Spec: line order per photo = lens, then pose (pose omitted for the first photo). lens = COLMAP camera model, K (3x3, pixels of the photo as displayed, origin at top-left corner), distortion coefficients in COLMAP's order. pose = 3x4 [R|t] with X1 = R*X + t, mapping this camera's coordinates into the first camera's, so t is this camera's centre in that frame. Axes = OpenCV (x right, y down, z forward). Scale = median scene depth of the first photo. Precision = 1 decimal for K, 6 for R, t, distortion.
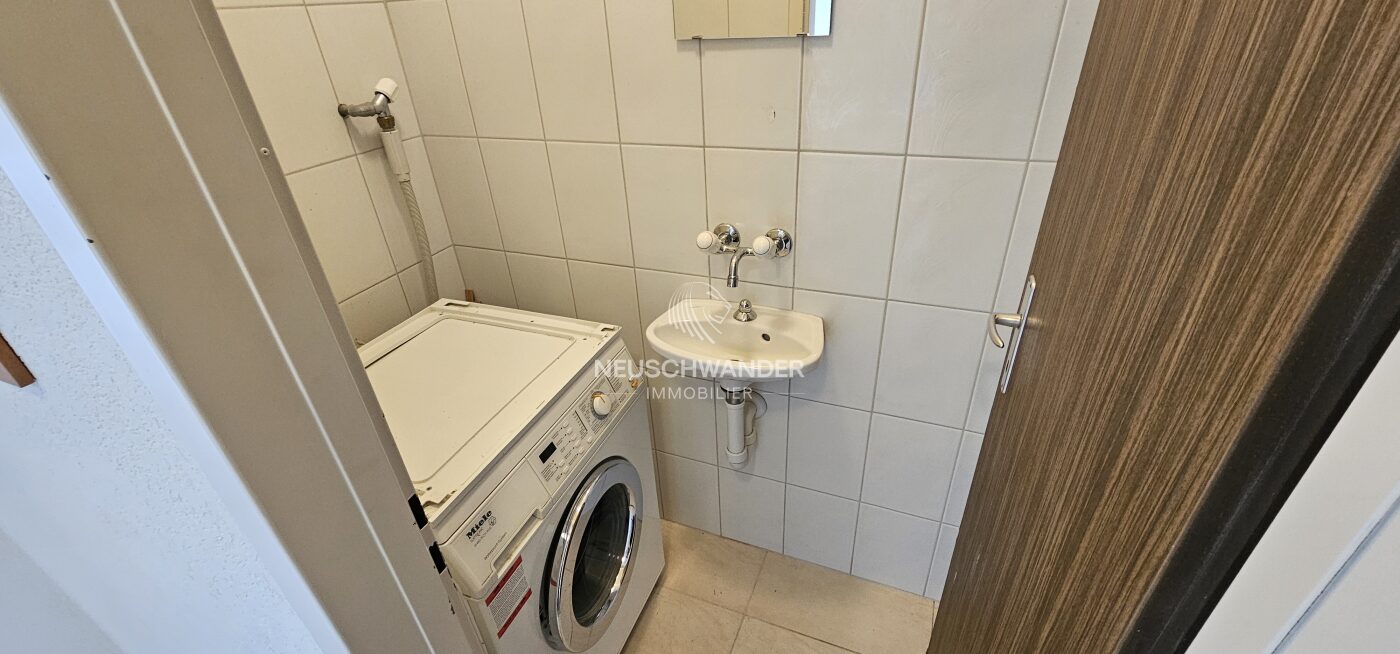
lens RADIAL K [[572.4, 0, 697.9], [0, 572.4, 329.9], [0, 0, 1]] dist [-0.002321, -0.001320]
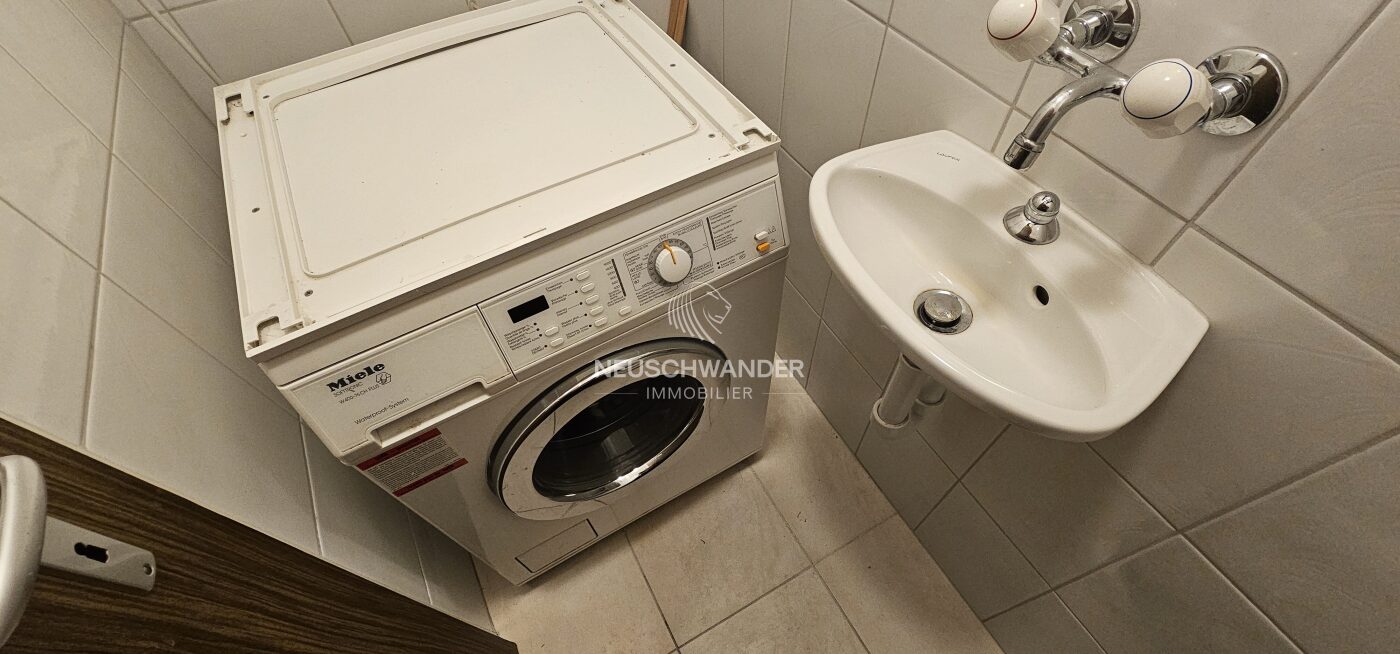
lens RADIAL K [[572.4, 0, 702.9], [0, 572.4, 332.1], [0, 0, 1]] dist [-0.002321, -0.001320]
pose [[0.778080, 0.524732, -0.345323, 0.091080], [-0.316217, 0.802189, 0.506459, -0.115826], [0.542769, -0.284869, 0.790096, 0.545211]]
